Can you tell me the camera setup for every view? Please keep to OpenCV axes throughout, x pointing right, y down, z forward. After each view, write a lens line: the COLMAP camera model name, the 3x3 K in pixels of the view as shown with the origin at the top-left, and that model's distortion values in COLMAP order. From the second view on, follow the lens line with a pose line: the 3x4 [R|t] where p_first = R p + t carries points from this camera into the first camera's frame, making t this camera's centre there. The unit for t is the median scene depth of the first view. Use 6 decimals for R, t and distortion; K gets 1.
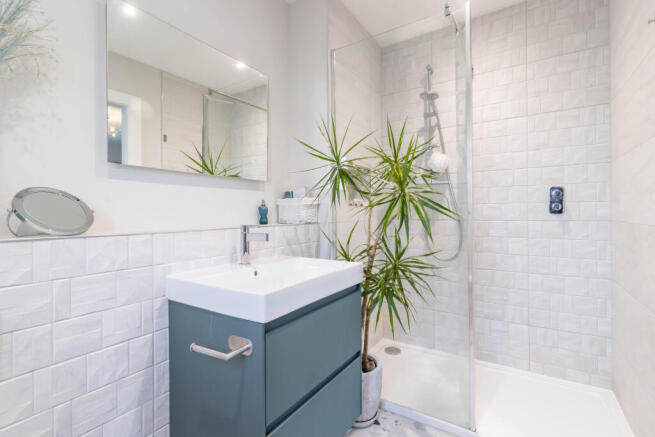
lens RADIAL K [[304.1, 0, 330.5], [0, 304.1, 217.7], [0, 0, 1]] dist [0.000572, 0.000096]
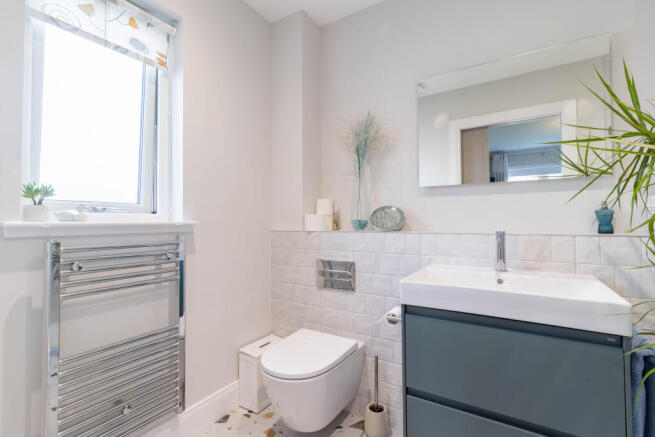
lens RADIAL K [[304.1, 0, 330.9], [0, 304.1, 216.3], [0, 0, 1]] dist [0.000572, 0.000096]
pose [[0.031686, -0.002859, -0.999494, 0.734451], [-0.001675, 0.999994, -0.002914, -0.024574], [0.999496, 0.001766, 0.031682, 0.418293]]
